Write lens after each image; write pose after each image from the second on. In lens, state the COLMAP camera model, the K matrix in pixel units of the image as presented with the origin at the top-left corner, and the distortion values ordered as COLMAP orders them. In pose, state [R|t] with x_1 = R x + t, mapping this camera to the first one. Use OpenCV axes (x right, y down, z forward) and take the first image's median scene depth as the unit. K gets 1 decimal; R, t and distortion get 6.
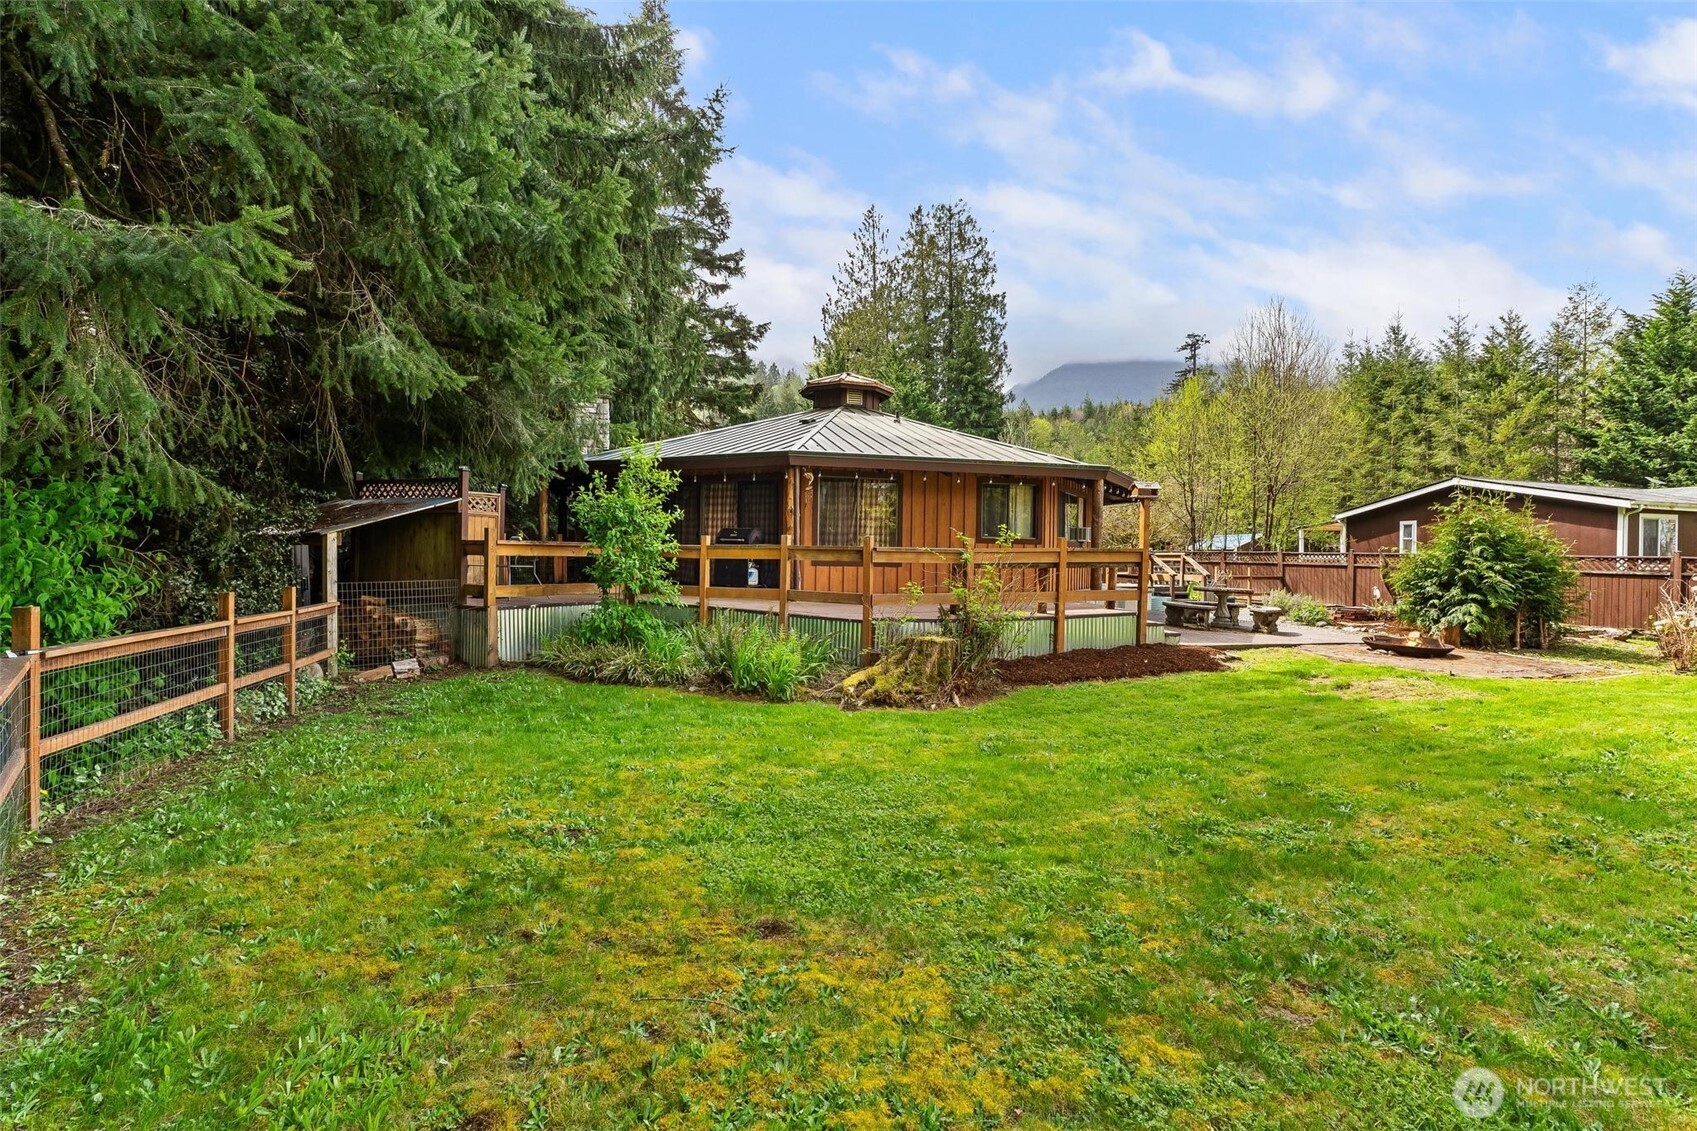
lens RADIAL K [[818.4, 0, 848.5], [0, 818.4, 567.5], [0, 0, 1]] dist [0.002828, 0.000996]
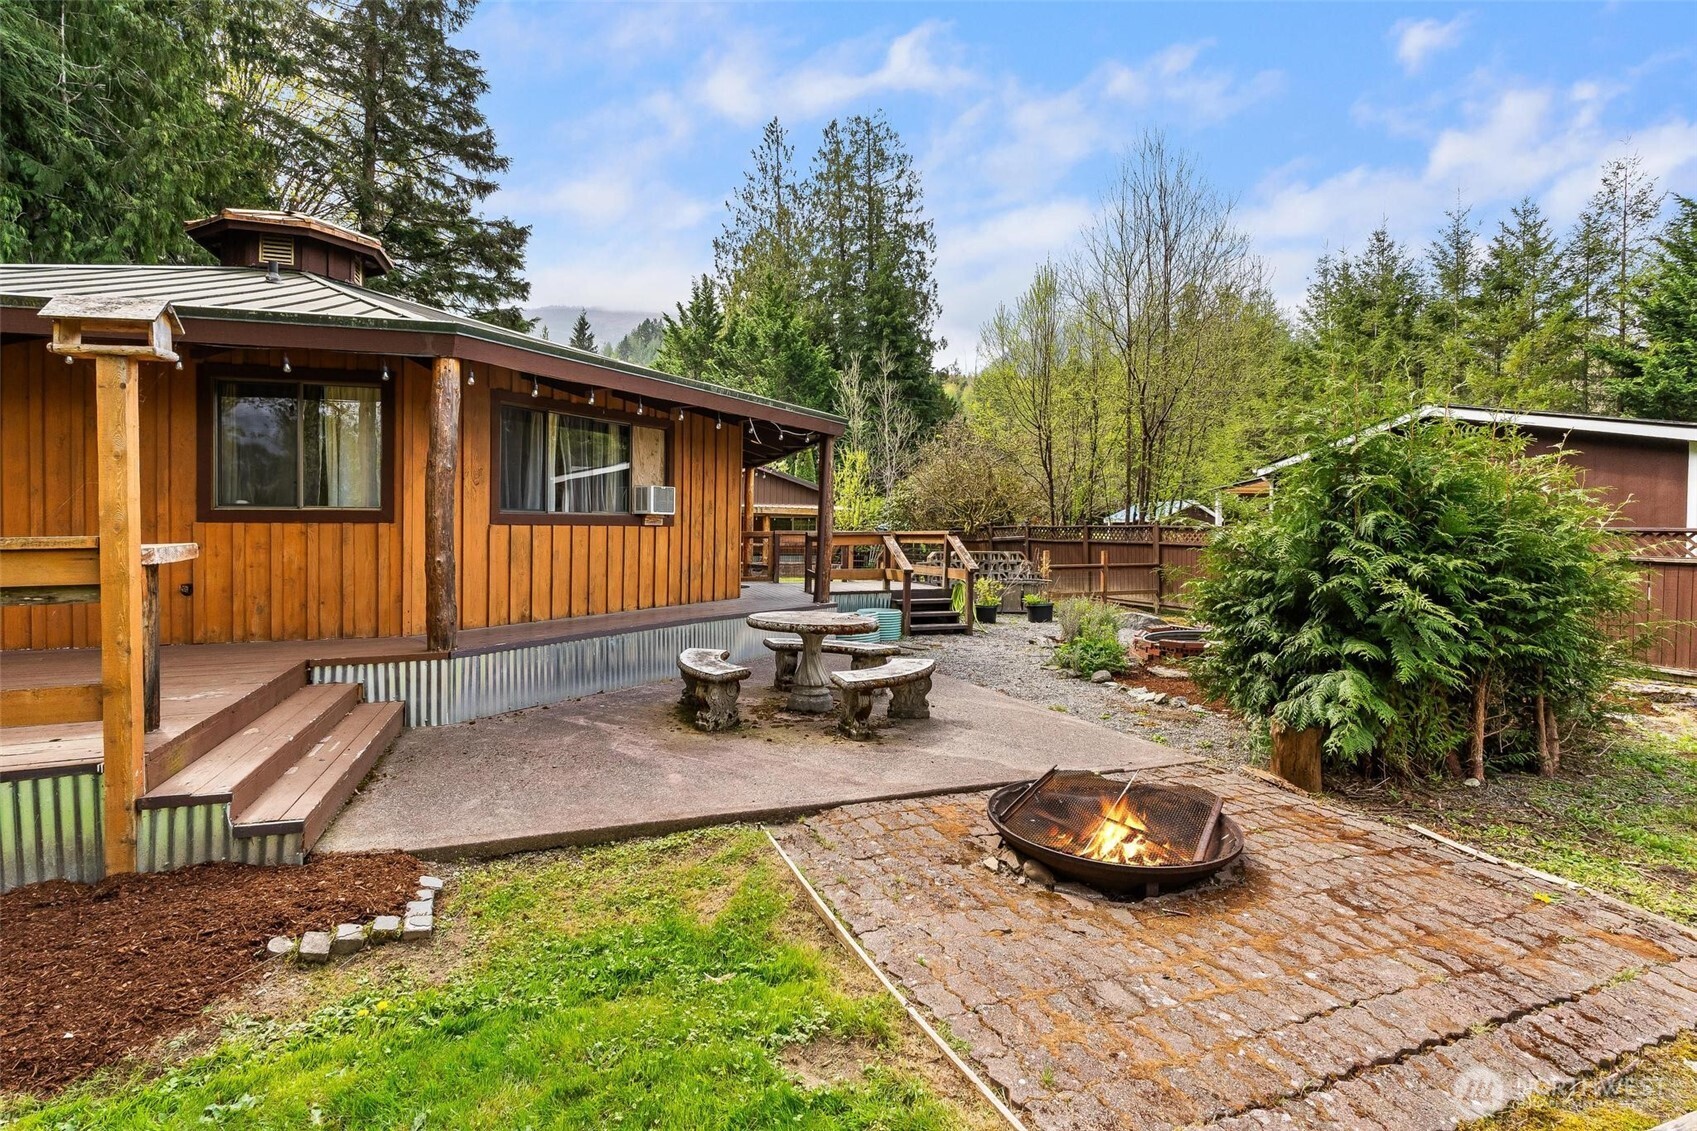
lens RADIAL K [[842.4, 0, 848.9], [0, 842.4, 559.3], [0, 0, 1]] dist [-0.001276, 0.001254]
pose [[0.999895, -0.012648, -0.007128, 0.190162], [0.012785, 0.999730, 0.019424, -0.005311], [0.006881, -0.019513, 0.999786, 0.219572]]
